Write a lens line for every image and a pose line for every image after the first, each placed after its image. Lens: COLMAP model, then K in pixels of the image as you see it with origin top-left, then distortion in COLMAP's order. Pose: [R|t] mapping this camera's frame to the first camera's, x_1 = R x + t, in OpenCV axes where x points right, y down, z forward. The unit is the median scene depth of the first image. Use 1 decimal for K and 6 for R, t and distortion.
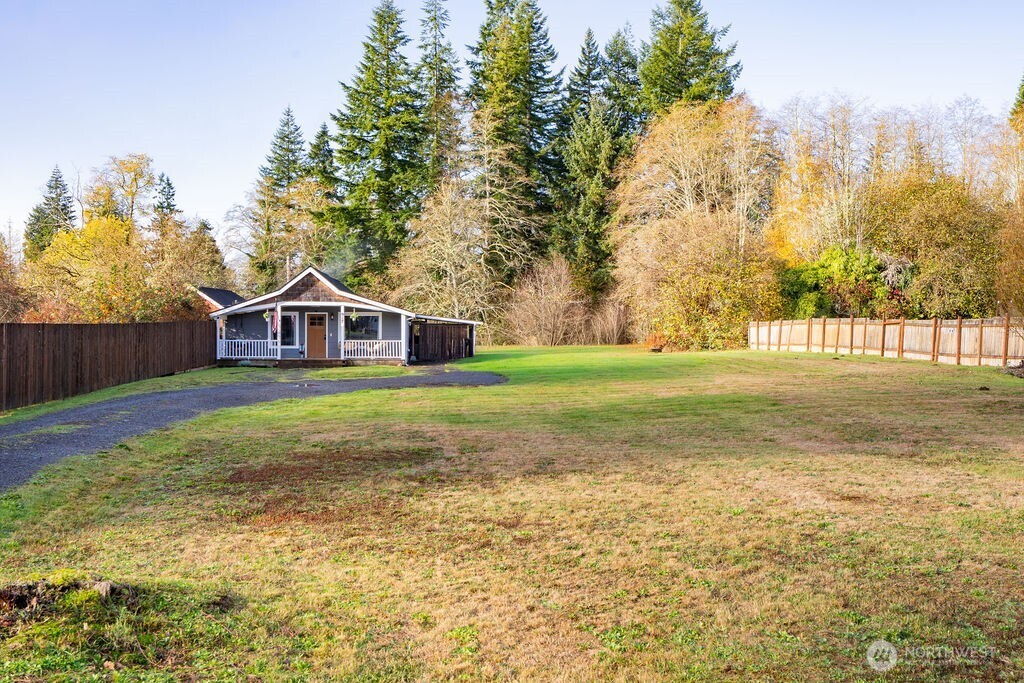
lens RADIAL K [[1055.4, 0, 508.0], [0, 1055.4, 349.5], [0, 0, 1]] dist [0.019285, 0.000000]
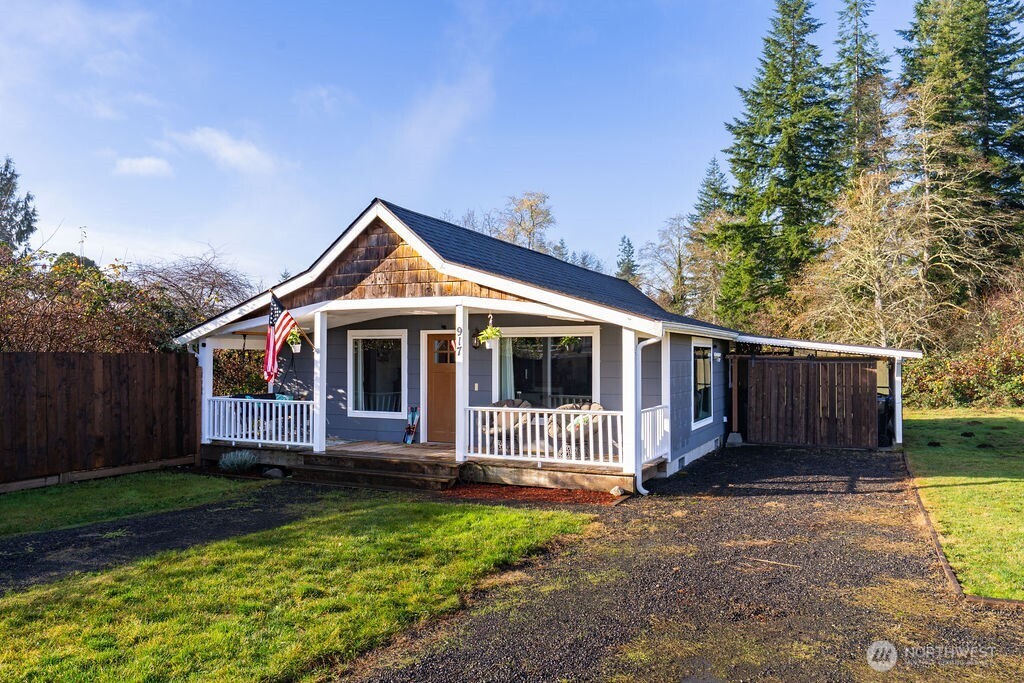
lens RADIAL K [[702.4, 0, 535.6], [0, 702.4, 345.9], [0, 0, 1]] dist [0.010997, -0.005944]
pose [[0.865125, -0.011249, -0.501431, -0.009726], [-0.009028, 0.999237, -0.037993, -0.009972], [0.501476, 0.037396, 0.864363, 0.406157]]
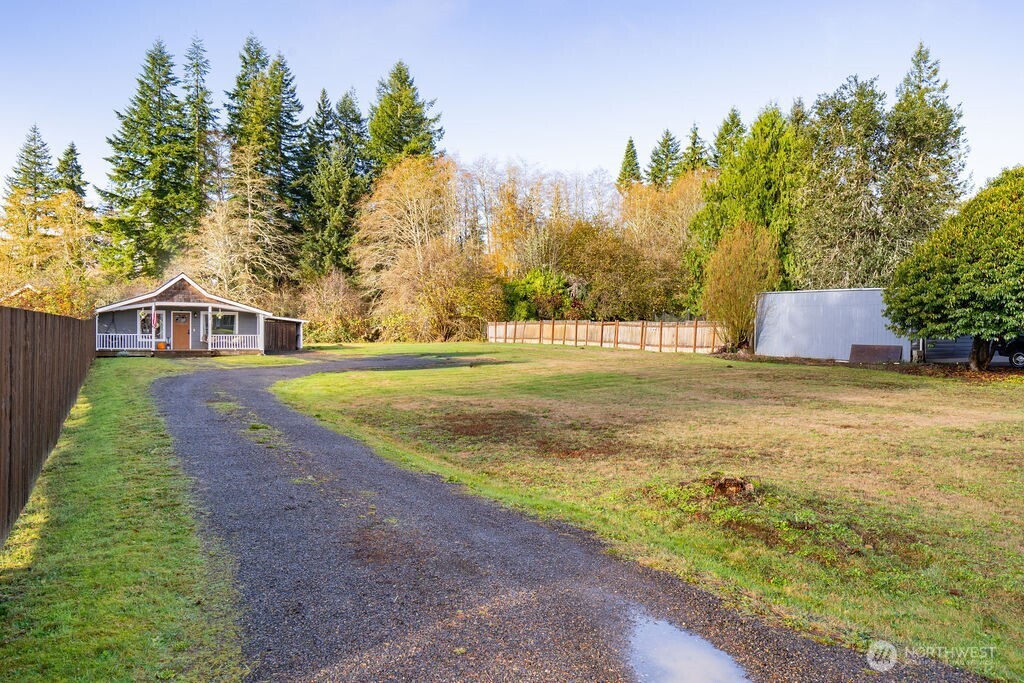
lens RADIAL K [[829.4, 0, 519.0], [0, 829.4, 336.8], [0, 0, 1]] dist [0.024518, 0.006798]
pose [[0.926234, 0.001801, 0.376945, -0.094148], [0.000829, 0.999976, -0.006814, 0.000280], [-0.376948, 0.006624, 0.926211, -0.009295]]
